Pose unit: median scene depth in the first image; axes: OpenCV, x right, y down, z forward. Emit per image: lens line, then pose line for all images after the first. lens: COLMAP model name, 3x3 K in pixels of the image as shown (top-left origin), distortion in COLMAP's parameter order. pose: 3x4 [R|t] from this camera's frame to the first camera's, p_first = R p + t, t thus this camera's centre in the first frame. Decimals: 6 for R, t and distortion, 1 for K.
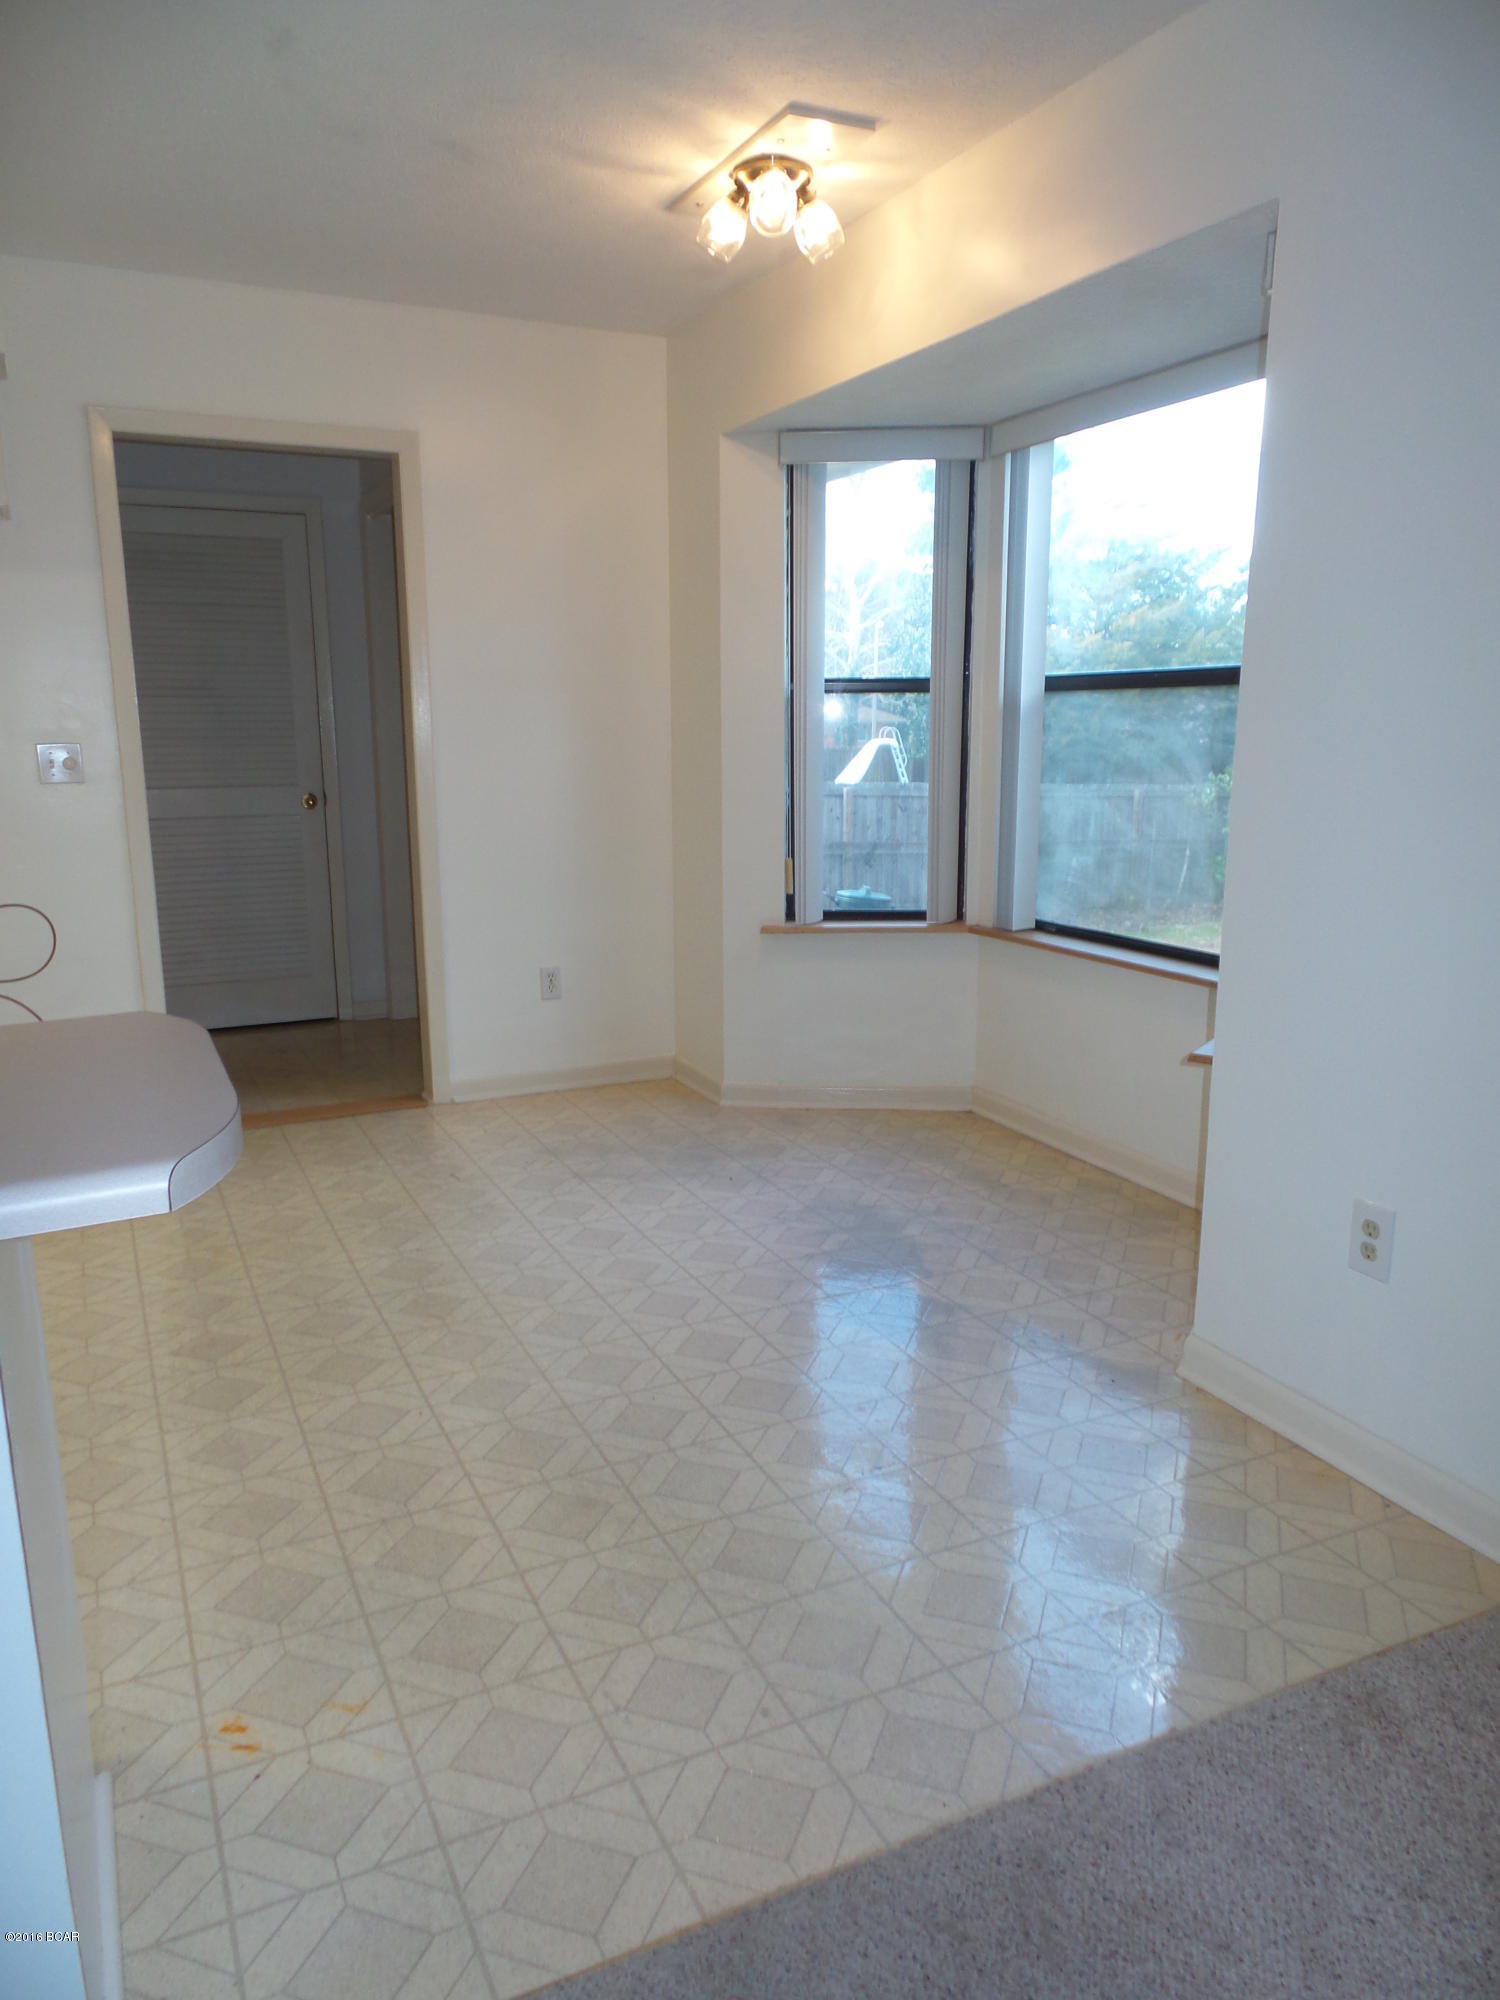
lens RADIAL K [[1387.6, 0, 750.0], [0, 1387.6, 1014.6], [0, 0, 1]] dist [0.019937, -0.028628]
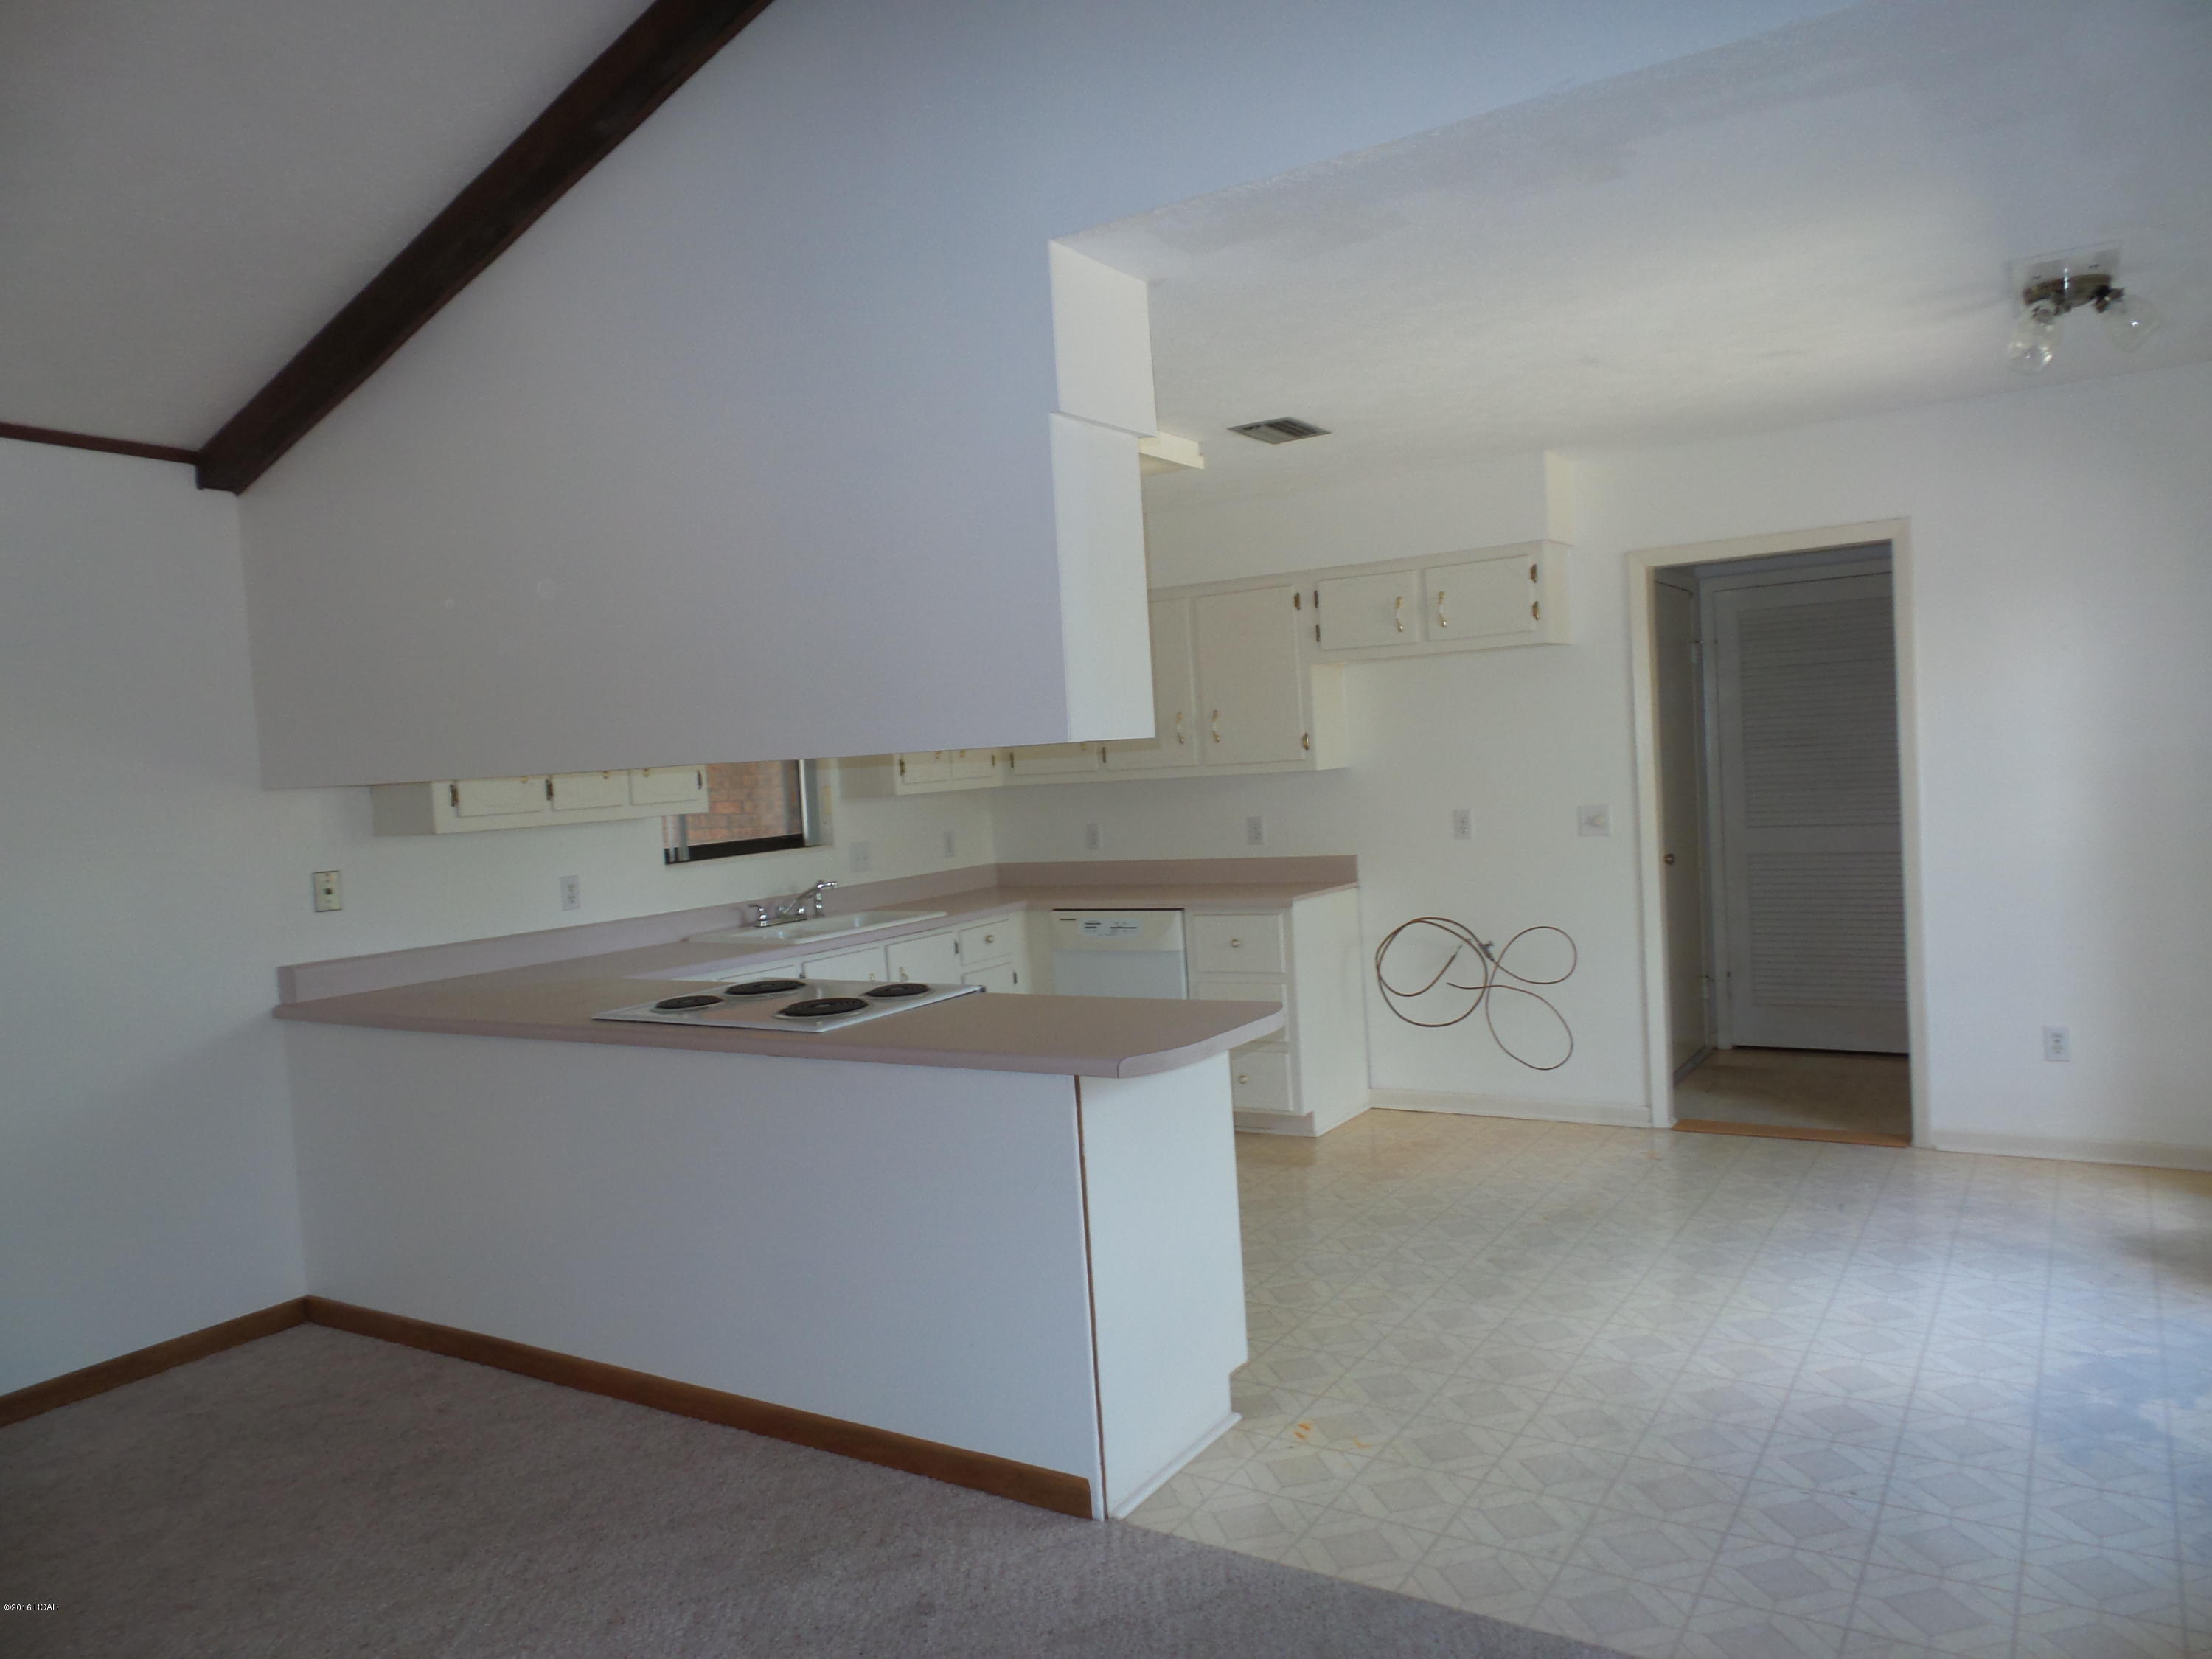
lens RADIAL K [[1534.7, 0, 1113.0], [0, 1534.7, 835.4], [0, 0, 1]] dist [0.019937, -0.028628]
pose [[0.519395, 0.014107, -0.854418, 0.633049], [-0.120006, 0.991159, -0.056586, -0.040236], [0.846066, 0.131925, 0.516496, -0.152390]]
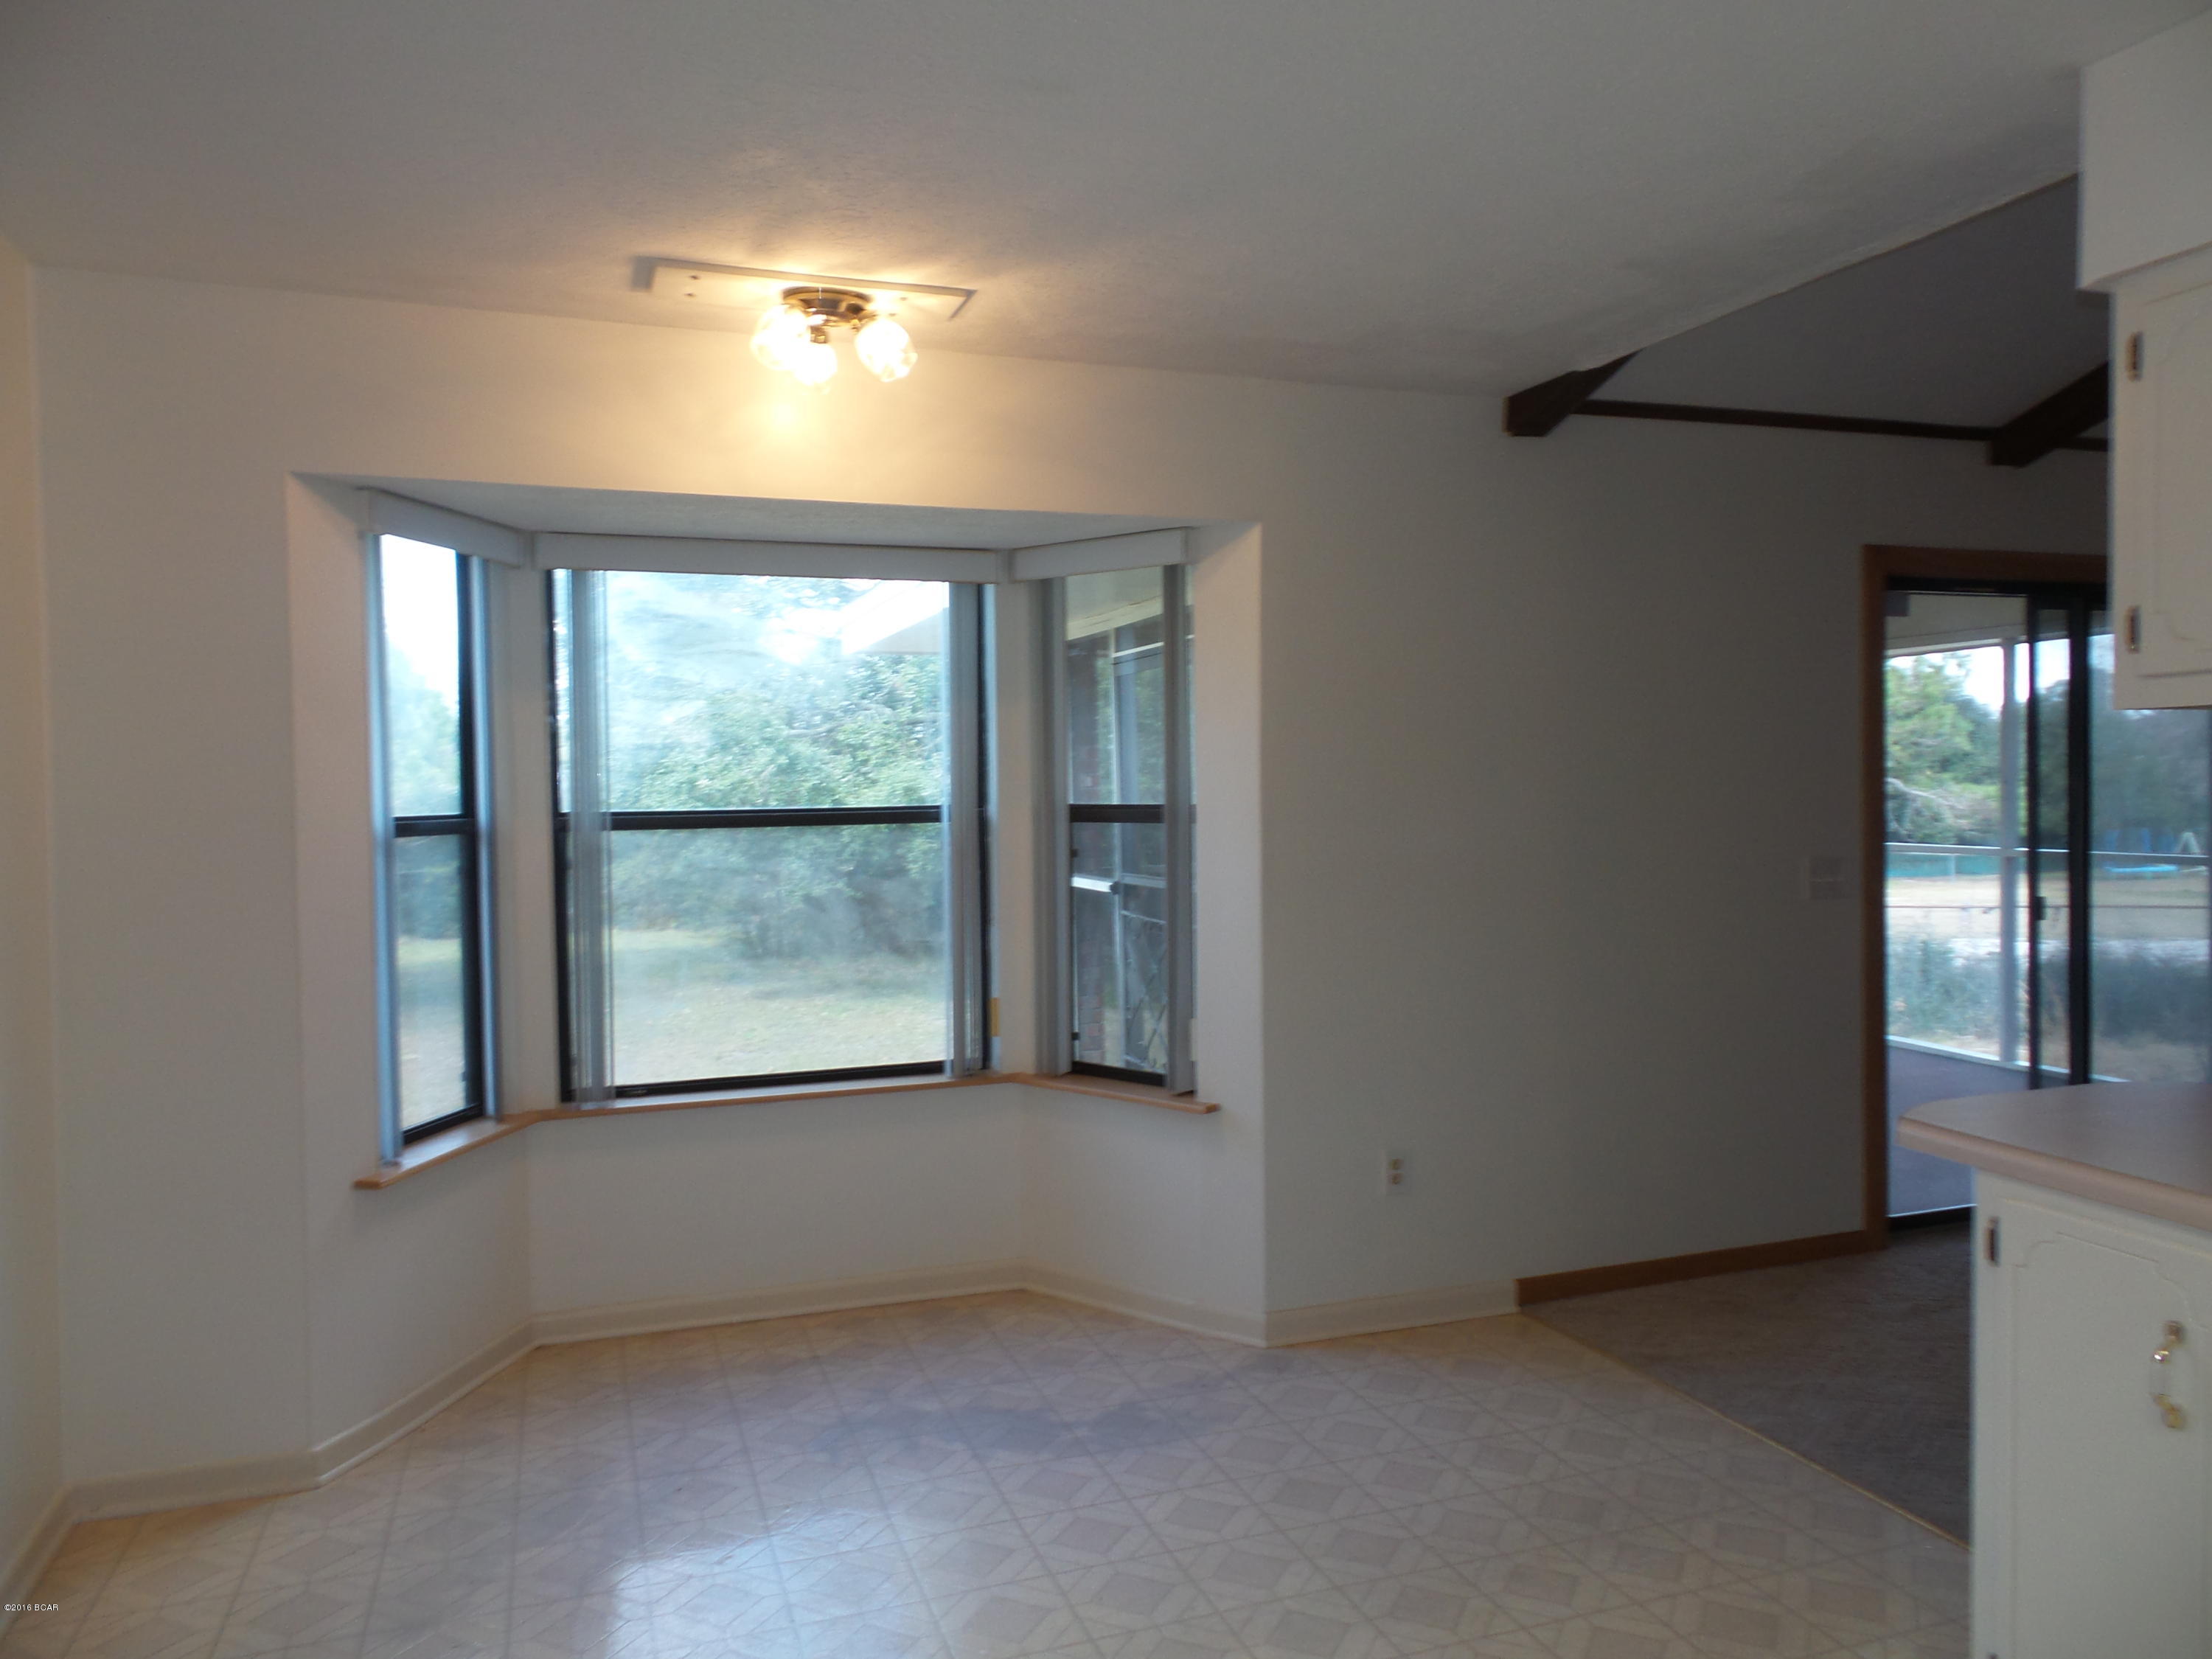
lens RADIAL K [[1534.7, 0, 1113.0], [0, 1534.7, 835.4], [0, 0, 1]] dist [0.019937, -0.028628]
pose [[0.110361, -0.024657, 0.993586, -0.986144], [0.219242, 0.975670, -0.000139, -0.211034], [-0.969409, 0.217851, 0.113082, 0.767195]]
